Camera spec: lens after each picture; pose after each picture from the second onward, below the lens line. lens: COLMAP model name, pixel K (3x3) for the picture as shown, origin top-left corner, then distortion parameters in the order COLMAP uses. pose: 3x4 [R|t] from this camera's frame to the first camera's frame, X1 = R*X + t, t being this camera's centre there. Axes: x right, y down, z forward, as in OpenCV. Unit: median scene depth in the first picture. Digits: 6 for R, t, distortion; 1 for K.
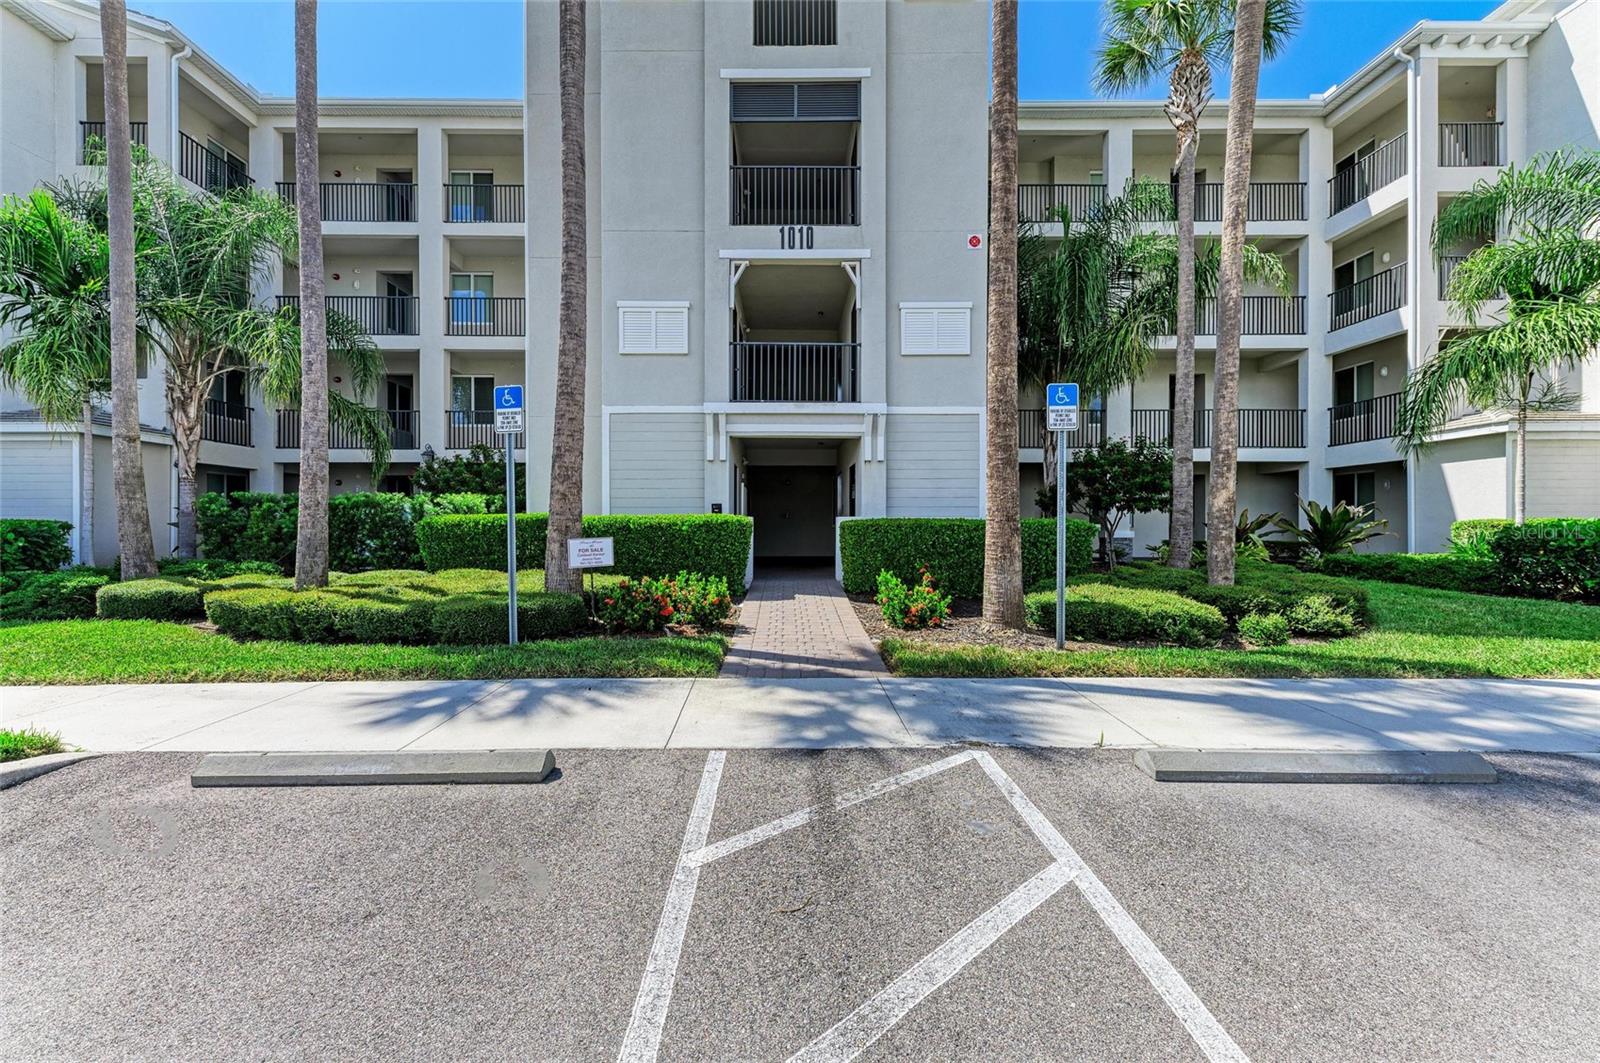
lens RADIAL K [[608.8, 0, 786.0], [0, 608.8, 521.7], [0, 0, 1]] dist [0.003921, -0.000141]
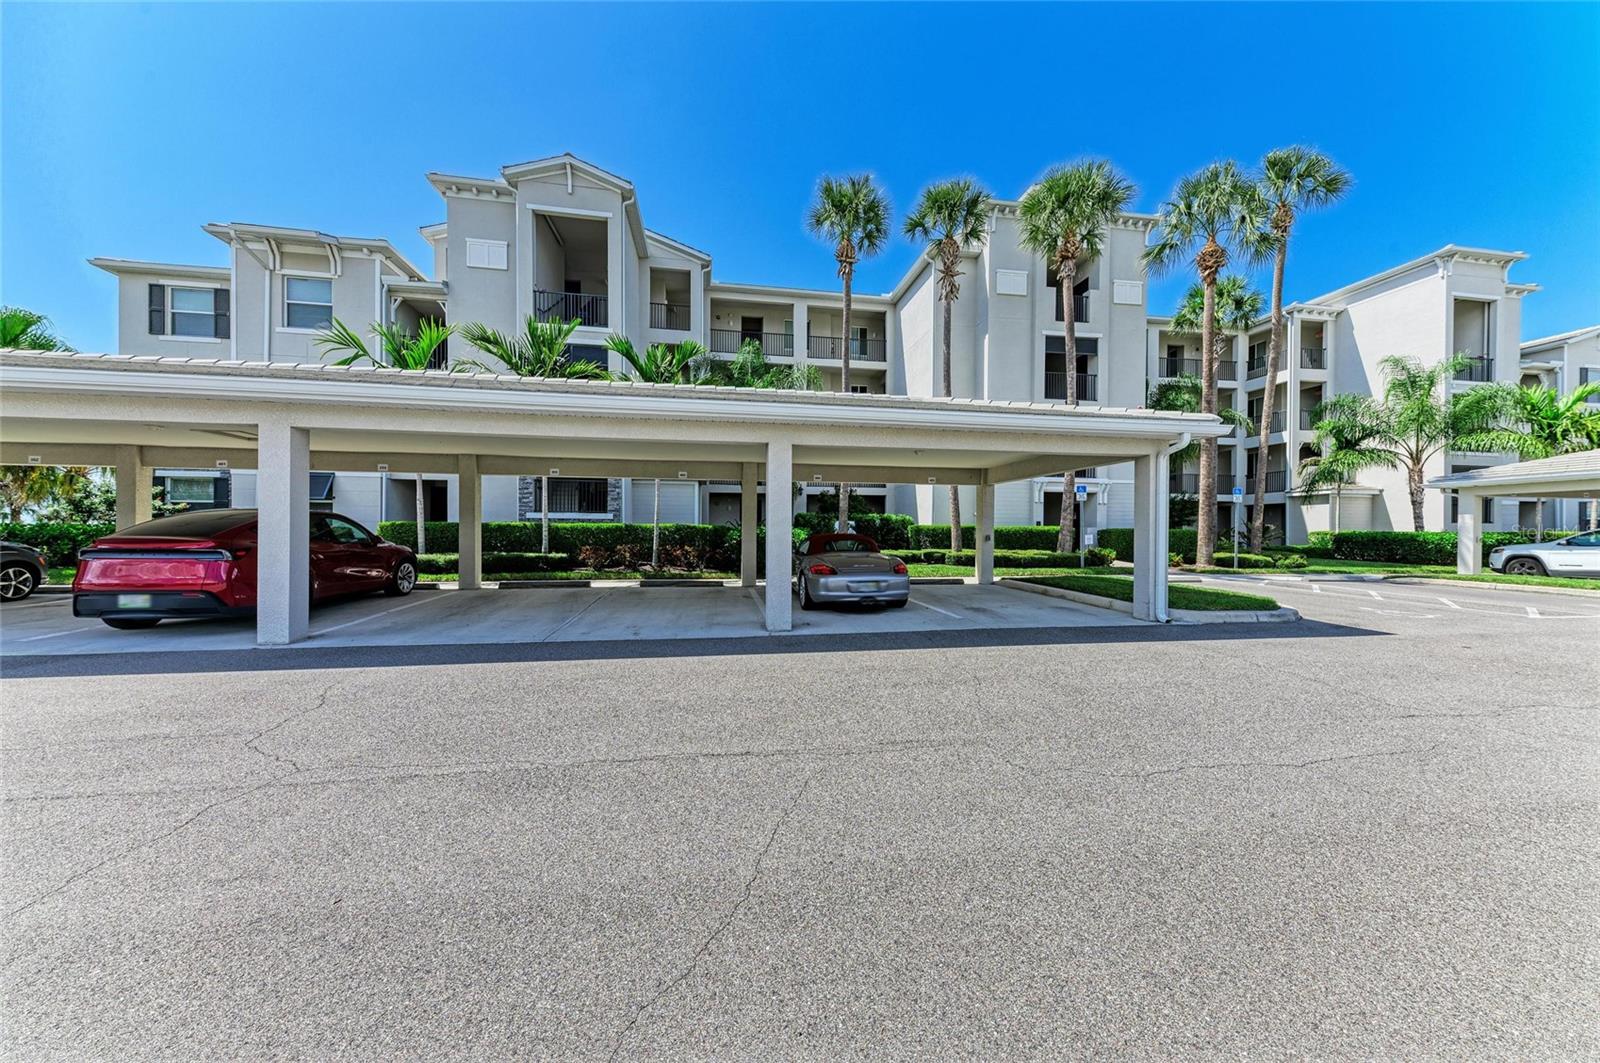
lens RADIAL K [[548.2, 0, 801.3], [0, 548.2, 530.6], [0, 0, 1]] dist [0.013137, -0.000125]
pose [[0.987690, 0.008632, 0.156188, -1.291112], [-0.008054, 0.999958, -0.004331, 0.019686], [-0.156218, 0.003019, 0.987718, -0.869138]]
